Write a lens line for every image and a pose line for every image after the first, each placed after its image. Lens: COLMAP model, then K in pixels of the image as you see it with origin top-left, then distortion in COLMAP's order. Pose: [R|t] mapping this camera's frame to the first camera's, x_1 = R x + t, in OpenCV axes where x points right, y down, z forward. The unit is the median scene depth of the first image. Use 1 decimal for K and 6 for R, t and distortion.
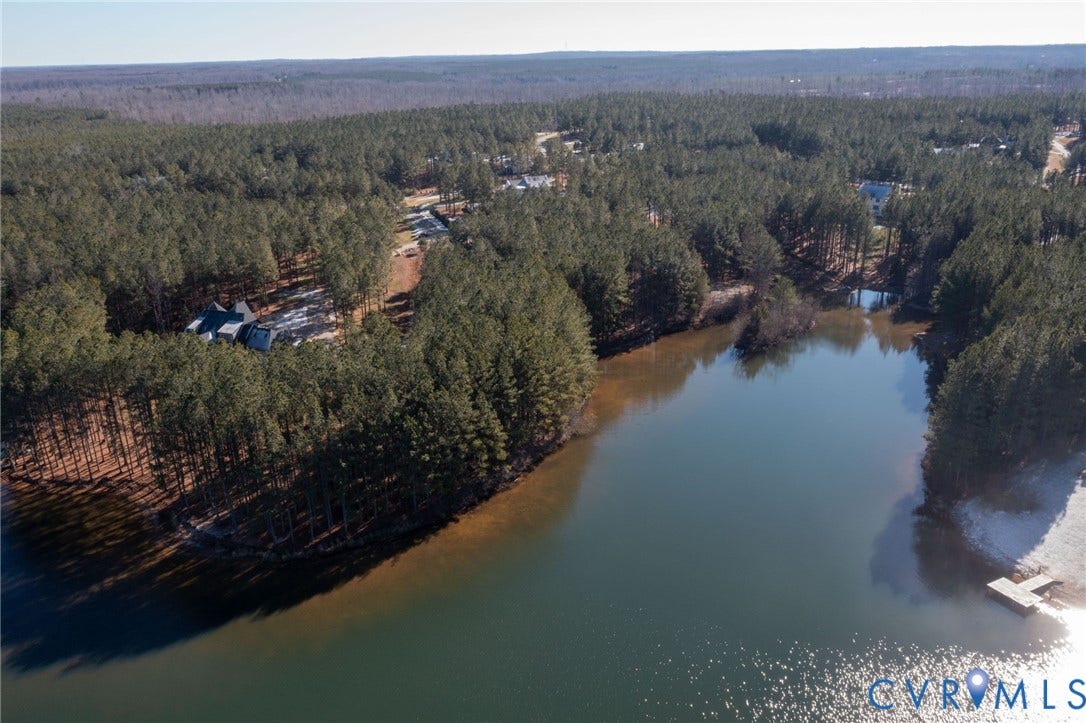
lens RADIAL K [[862.7, 0, 541.4], [0, 862.7, 362.0], [0, 0, 1]] dist [-0.006478, 0.006698]
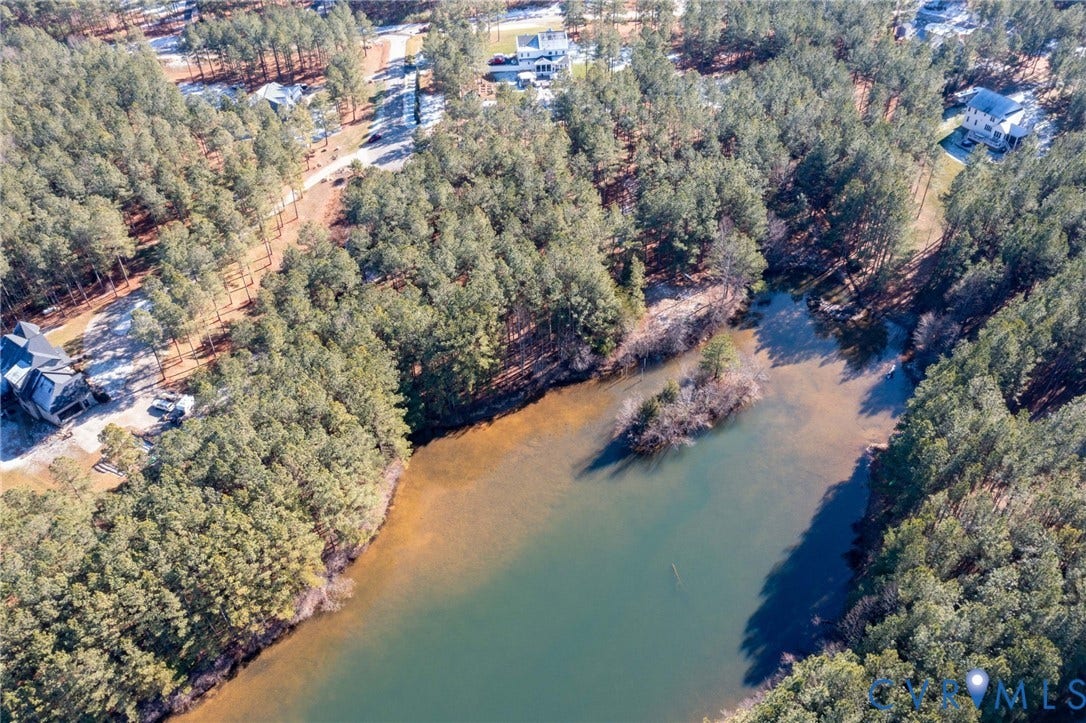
lens RADIAL K [[862.7, 0, 543.2], [0, 862.7, 370.7], [0, 0, 1]] dist [-0.006478, 0.006698]
pose [[0.971093, 0.151267, -0.184651, 0.408309], [-0.072941, 0.924617, 0.373849, -0.510427], [0.227282, -0.349573, 0.908923, 0.386009]]
